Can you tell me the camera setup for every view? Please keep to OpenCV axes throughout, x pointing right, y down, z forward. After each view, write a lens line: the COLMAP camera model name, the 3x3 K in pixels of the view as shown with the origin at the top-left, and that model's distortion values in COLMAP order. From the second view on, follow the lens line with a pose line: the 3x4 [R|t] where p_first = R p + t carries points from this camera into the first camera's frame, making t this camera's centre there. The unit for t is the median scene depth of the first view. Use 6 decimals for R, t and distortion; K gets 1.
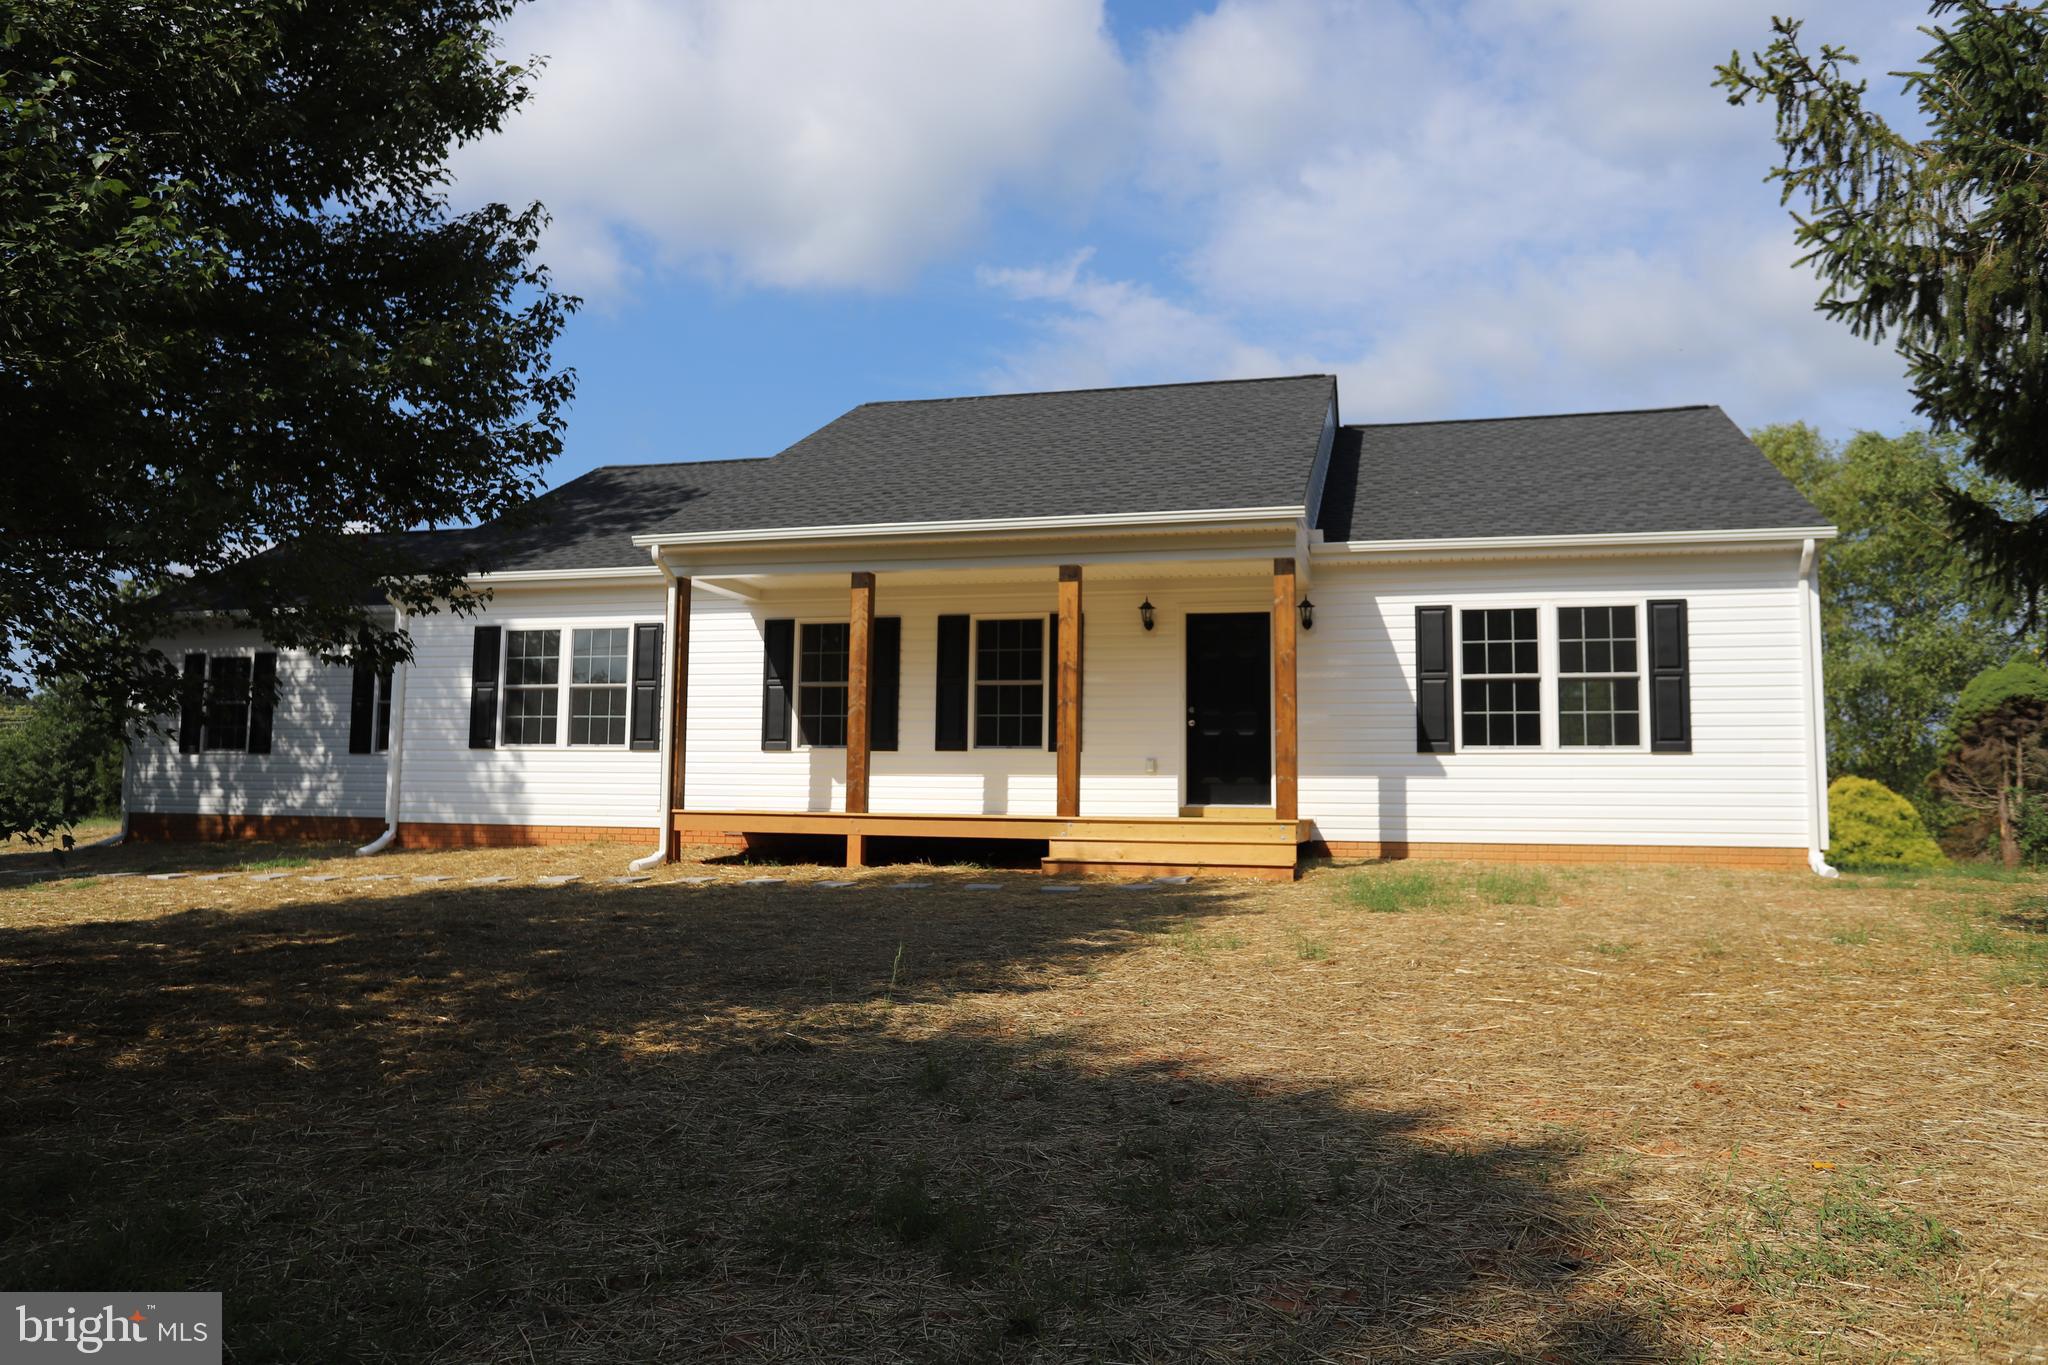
lens RADIAL K [[1487.5, 0, 1024.0], [0, 1487.5, 682.5], [0, 0, 1]] dist [-0.031847, 0.042192]
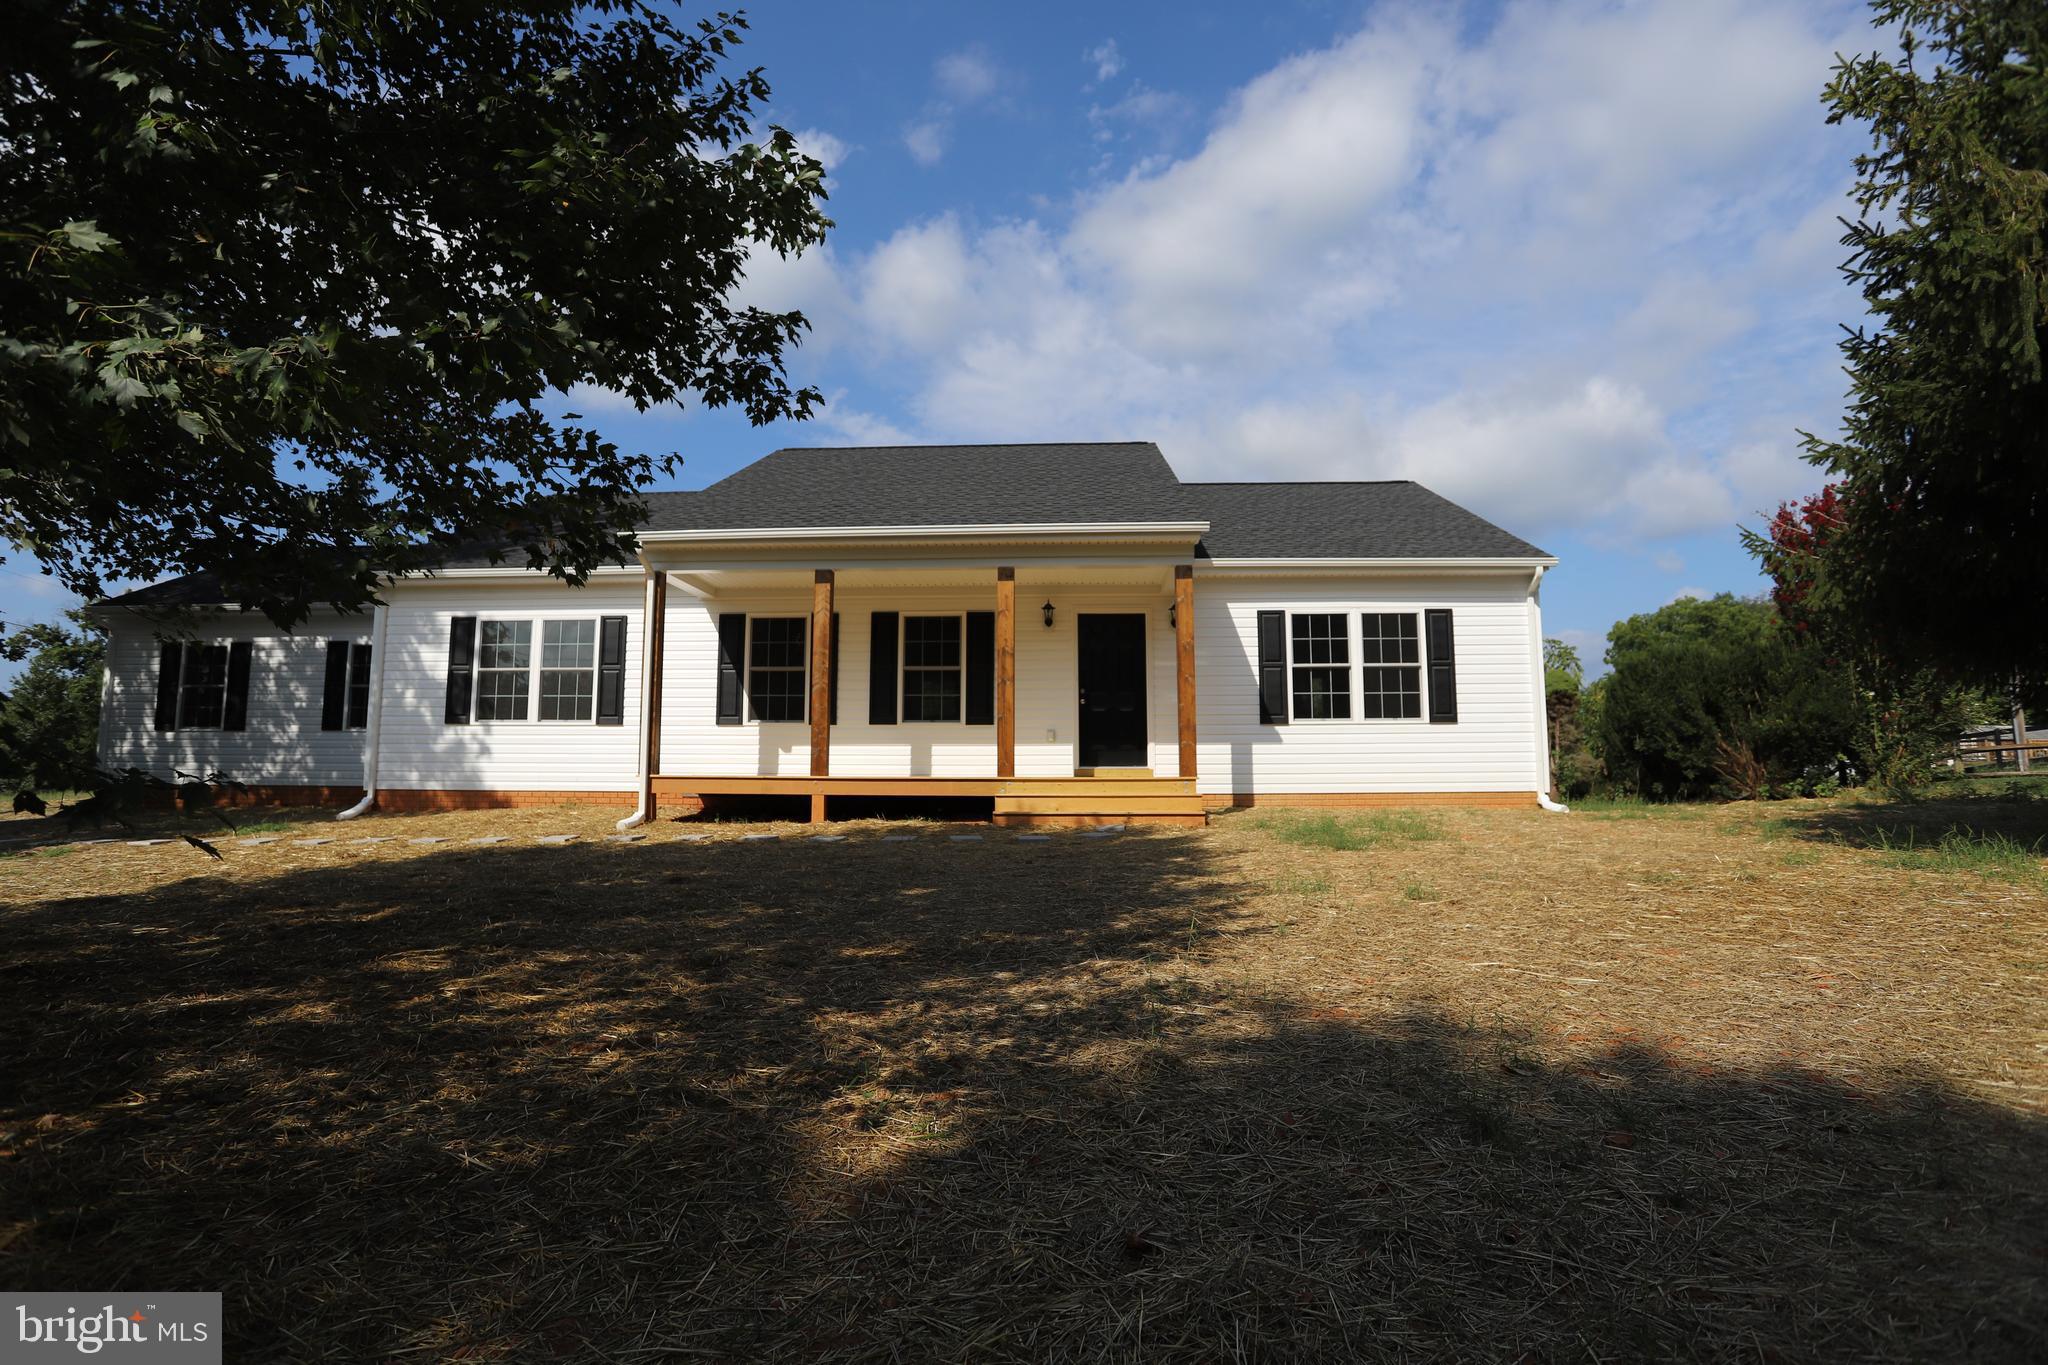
lens RADIAL K [[998.3, 0, 1011.8], [0, 998.3, 673.4], [0, 0, 1]] dist [-0.067061, 0.025915]
pose [[0.976212, 0.009977, 0.216589, -0.134737], [-0.005688, 0.999775, -0.020419, 0.022474], [-0.216744, 0.018701, 0.976049, 0.206794]]
